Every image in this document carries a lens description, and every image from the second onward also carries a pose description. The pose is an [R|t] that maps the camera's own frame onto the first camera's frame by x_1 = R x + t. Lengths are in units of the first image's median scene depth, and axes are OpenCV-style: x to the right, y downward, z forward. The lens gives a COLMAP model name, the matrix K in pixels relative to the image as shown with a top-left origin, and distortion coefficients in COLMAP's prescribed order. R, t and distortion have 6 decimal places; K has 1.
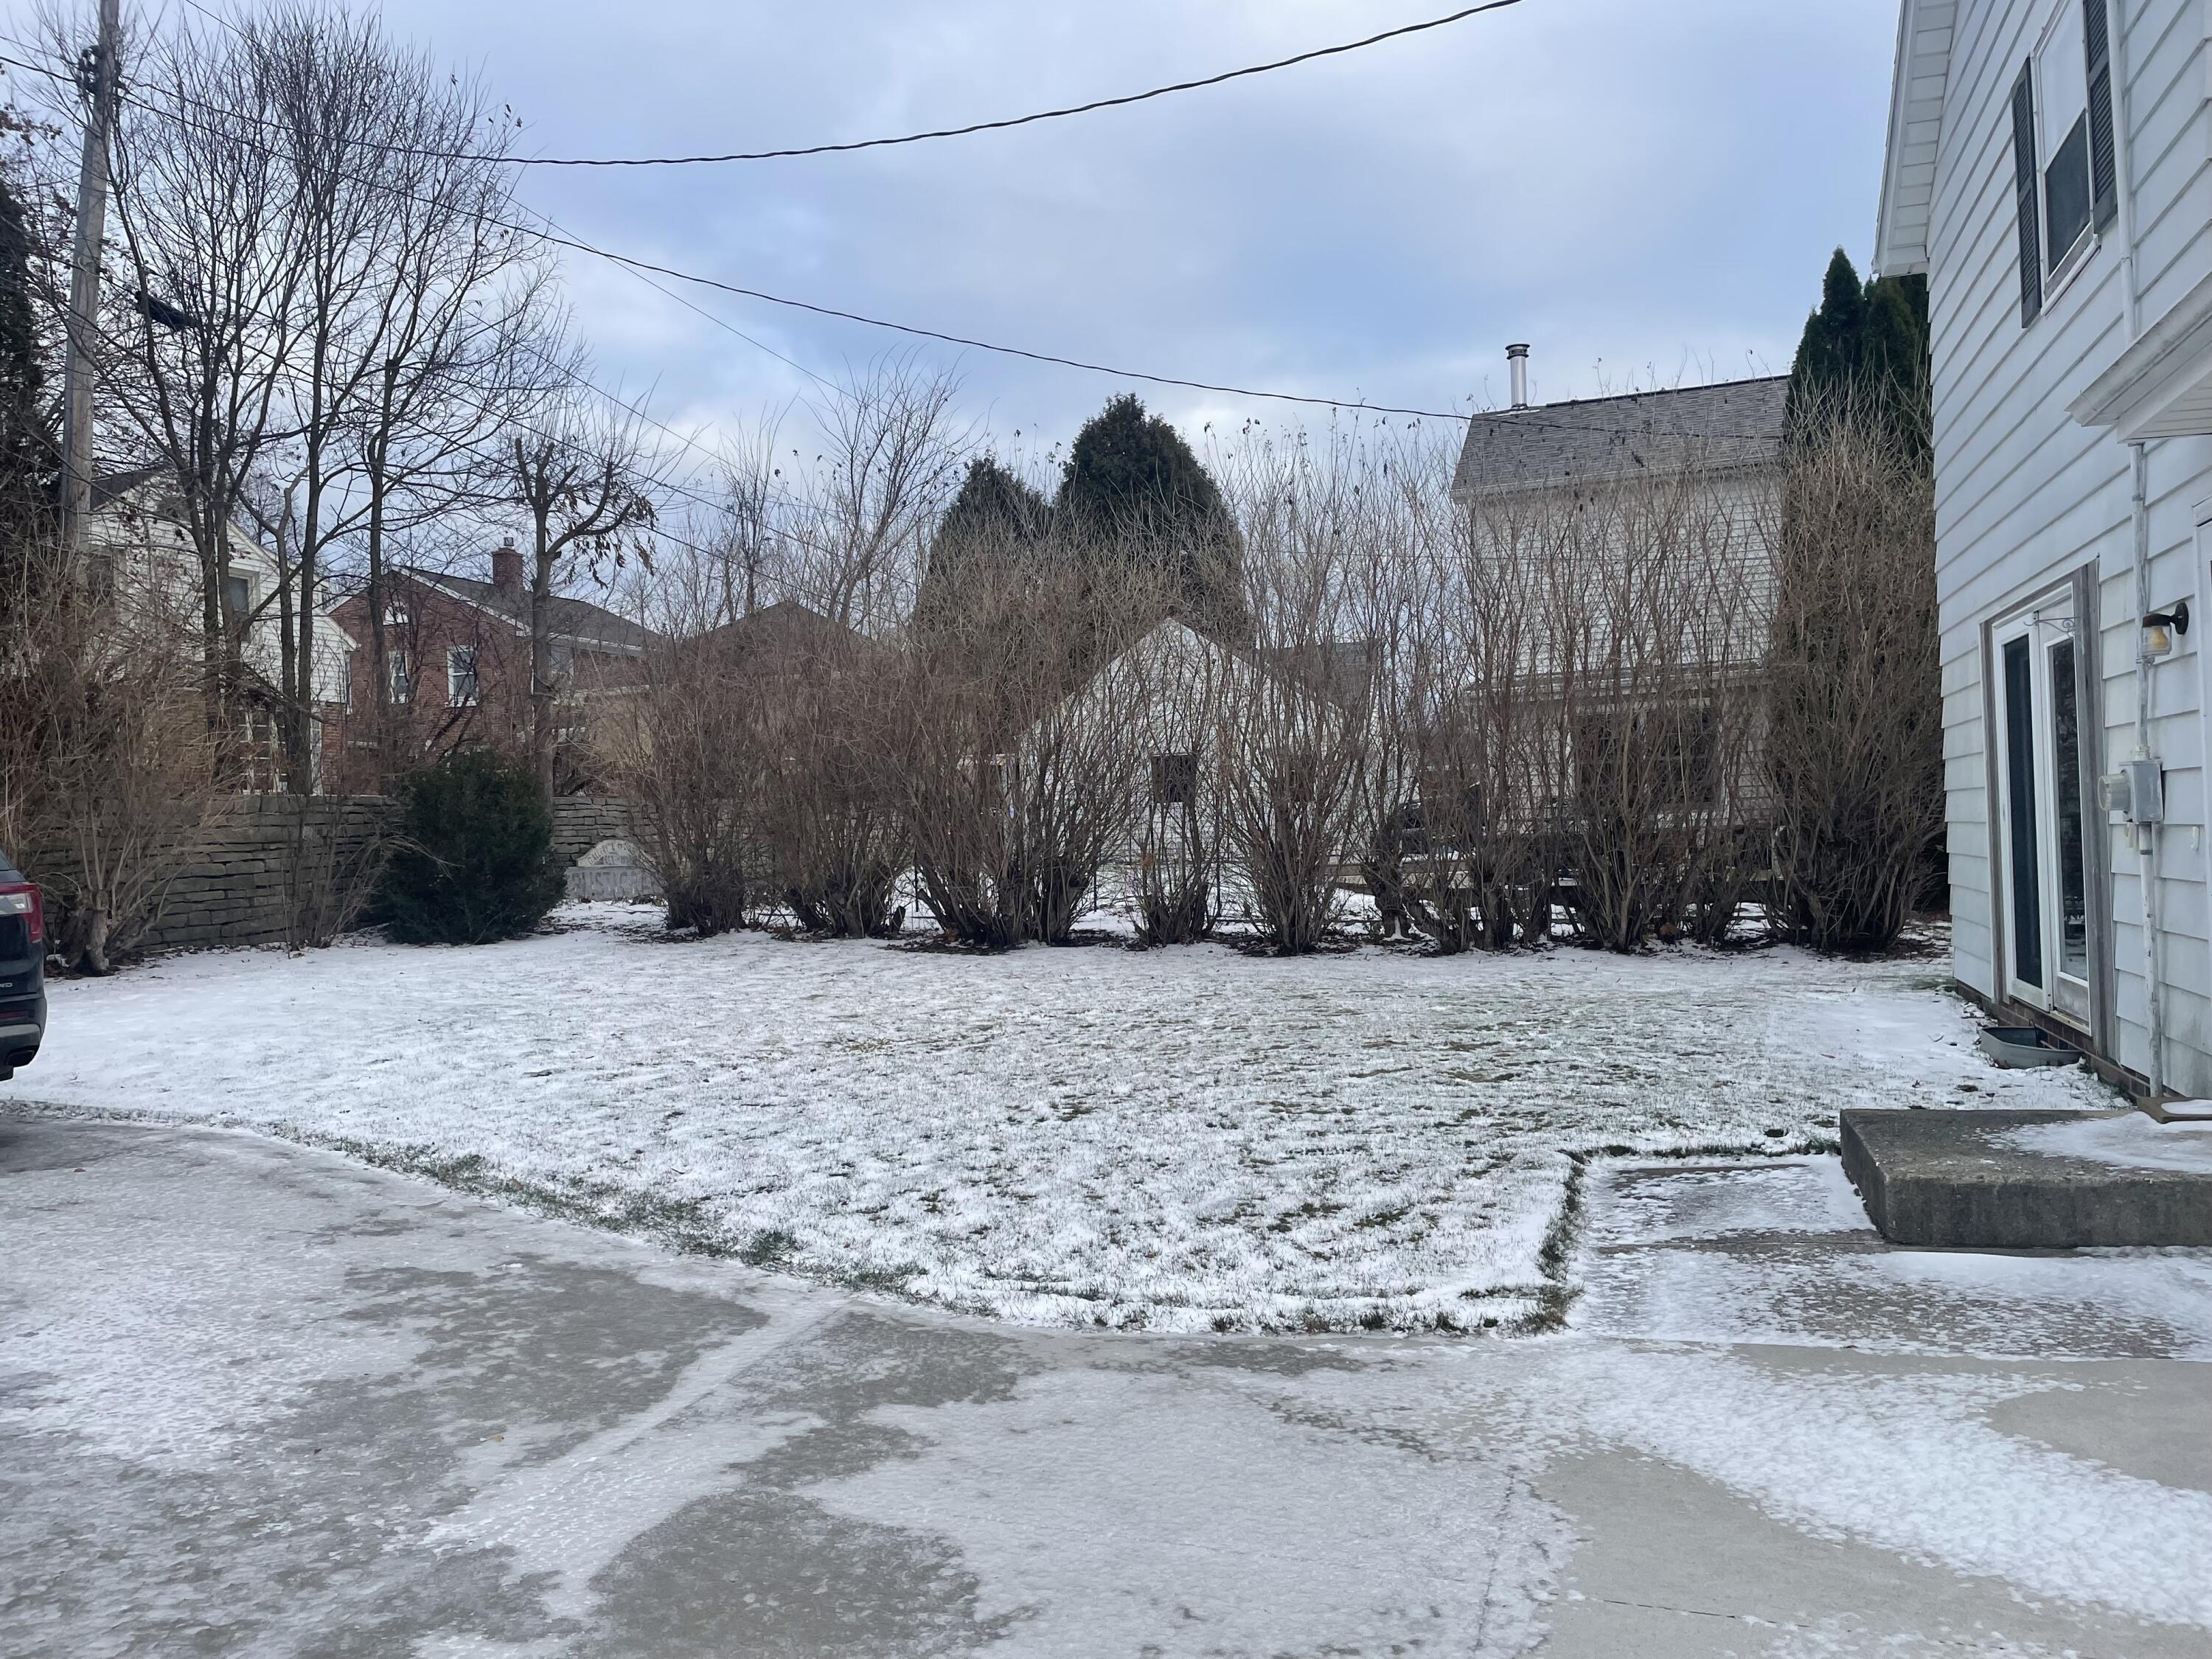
lens RADIAL K [[1673.3, 0, 1070.3], [0, 1673.3, 821.4], [0, 0, 1]] dist [0.078209, -0.099407]
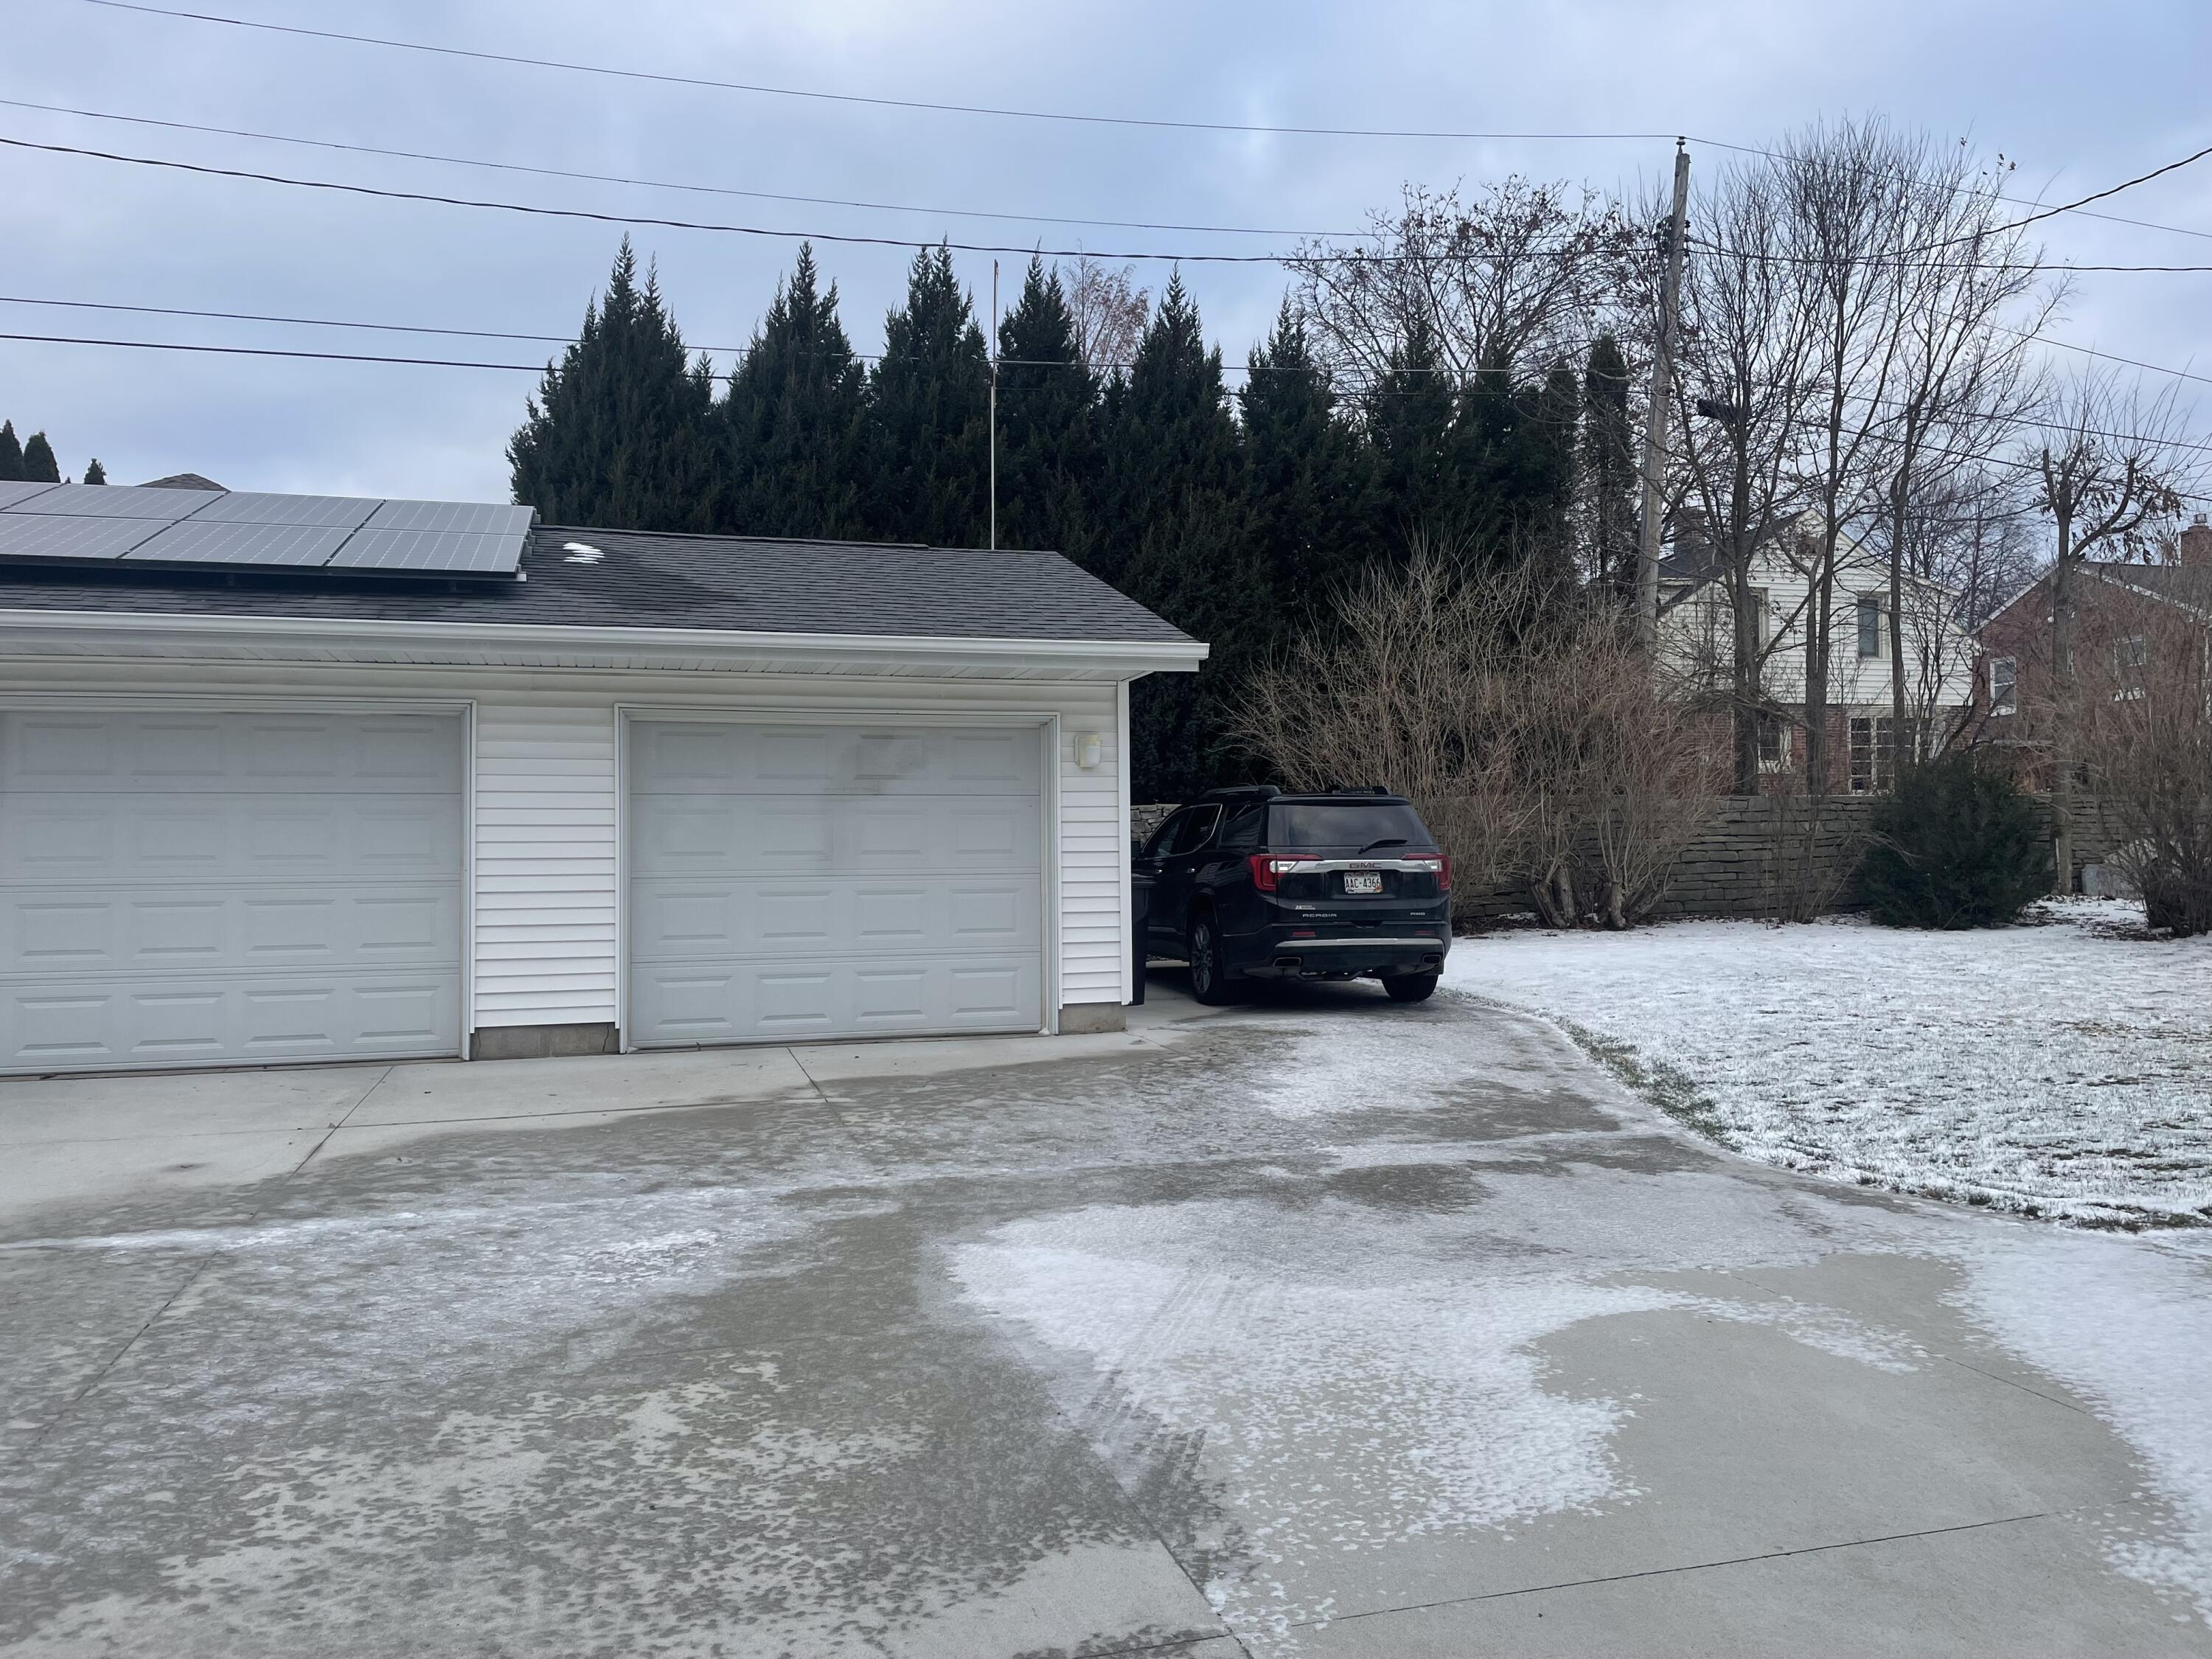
lens RADIAL K [[1667.4, 0, 1068.6], [0, 1667.4, 819.3], [0, 0, 1]] dist [0.077455, -0.096958]
pose [[0.551160, 0.004592, -0.834387, 0.268907], [-0.006333, 0.999979, 0.001321, 0.002597], [0.834376, 0.004556, 0.551178, -0.095149]]
